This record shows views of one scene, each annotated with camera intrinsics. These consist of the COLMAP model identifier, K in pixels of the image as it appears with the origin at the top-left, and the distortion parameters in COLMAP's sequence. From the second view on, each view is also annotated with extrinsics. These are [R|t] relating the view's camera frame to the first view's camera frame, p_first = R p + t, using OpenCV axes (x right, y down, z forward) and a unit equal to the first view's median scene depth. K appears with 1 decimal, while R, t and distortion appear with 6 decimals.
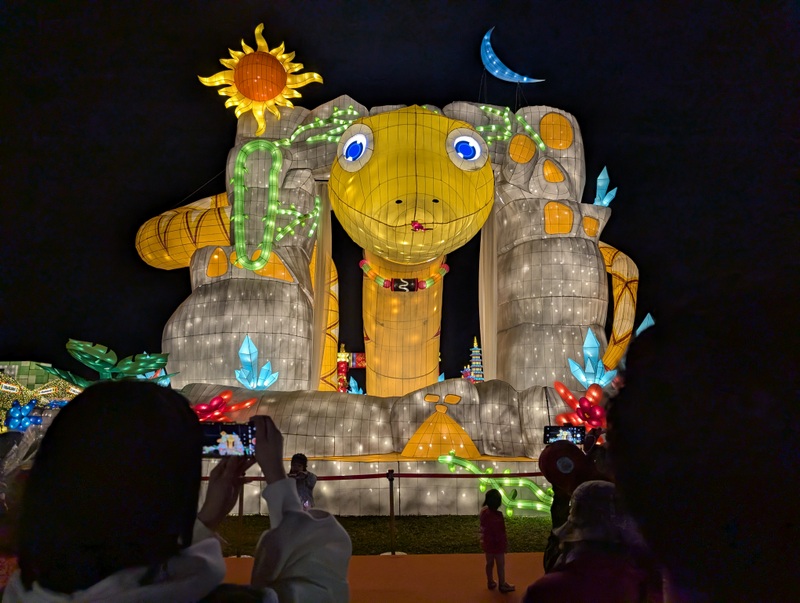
lens RADIAL K [[559.1, 0, 397.9], [0, 559.1, 303.4], [0, 0, 1]] dist [0.007457, -0.003583]
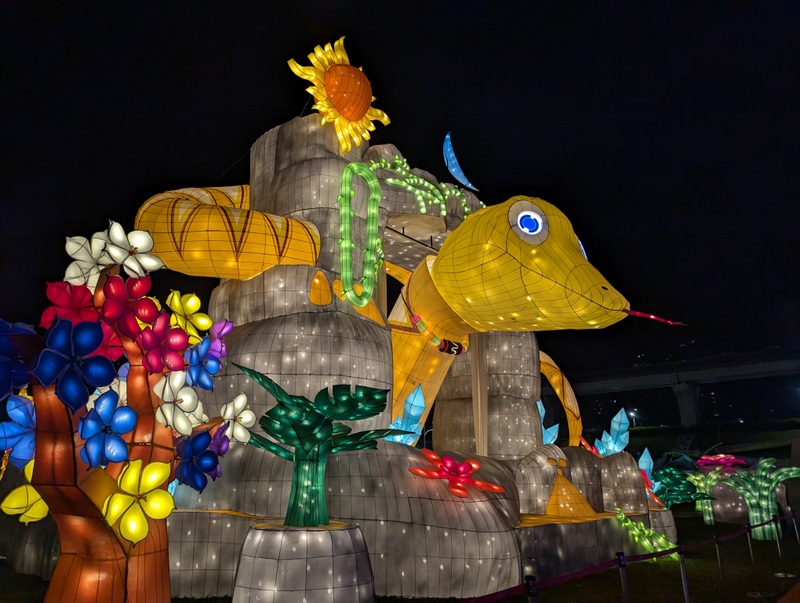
lens RADIAL K [[559.1, 0, 397.8], [0, 559.1, 301.4], [0, 0, 1]] dist [0.007457, -0.003583]
pose [[0.718221, 0.203305, 0.665451, -0.755217], [-0.125889, 0.978547, -0.163089, 0.063221], [-0.684332, 0.033361, 0.728407, 0.311174]]
